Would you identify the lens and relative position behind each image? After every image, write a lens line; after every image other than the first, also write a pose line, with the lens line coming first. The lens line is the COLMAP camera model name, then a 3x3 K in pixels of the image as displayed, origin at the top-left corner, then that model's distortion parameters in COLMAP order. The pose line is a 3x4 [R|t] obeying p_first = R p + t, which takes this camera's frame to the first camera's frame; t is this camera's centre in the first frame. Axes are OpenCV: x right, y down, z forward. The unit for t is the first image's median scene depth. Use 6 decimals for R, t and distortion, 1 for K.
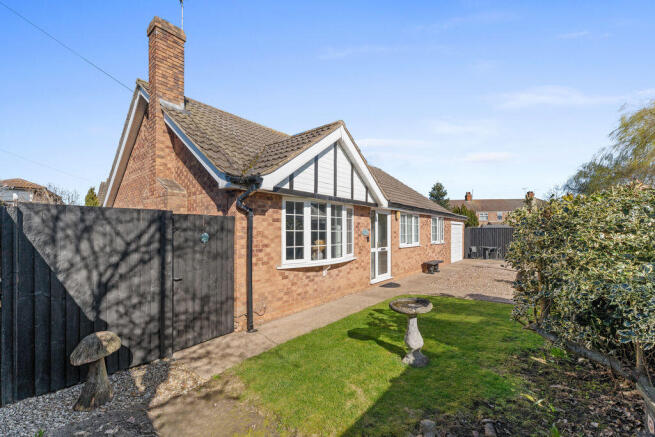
lens RADIAL K [[269.2, 0, 326.6], [0, 269.2, 234.8], [0, 0, 1]] dist [0.002965, -0.000619]
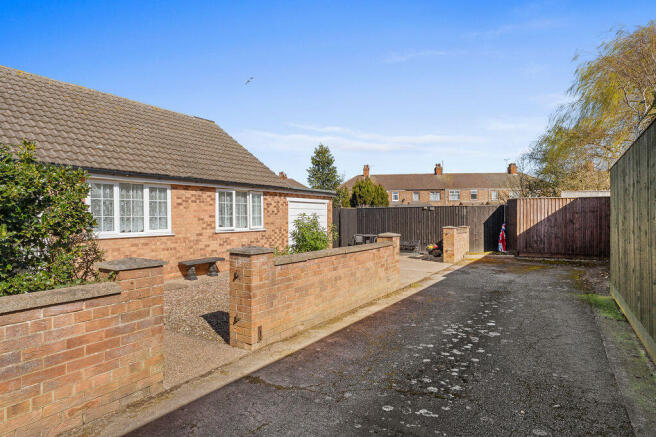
lens RADIAL K [[346.5, 0, 330.1], [0, 346.5, 220.7], [0, 0, 1]] dist [-0.011426, 0.002128]
pose [[0.996241, -0.015085, 0.085303, 0.642245], [0.015443, 0.999874, -0.003544, 0.016426], [-0.085239, 0.004848, 0.996349, 0.173546]]
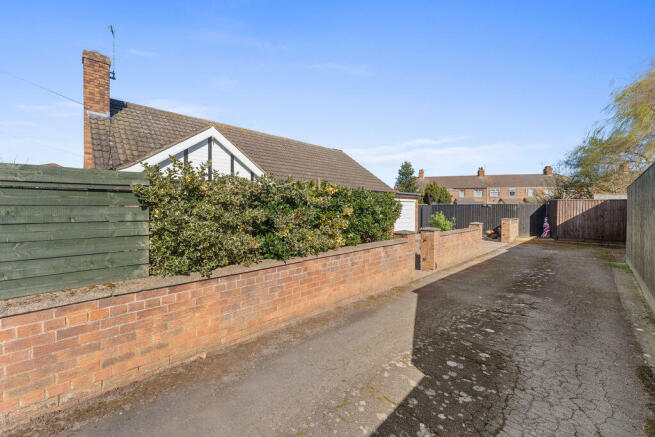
lens RADIAL K [[269.2, 0, 330.9], [0, 269.2, 211.9], [0, 0, 1]] dist [0.002965, -0.000619]
pose [[0.995039, -0.001663, -0.099470, 0.410263], [0.001695, 0.999999, 0.000232, 0.003481], [0.099469, -0.000400, 0.995041, -0.126741]]
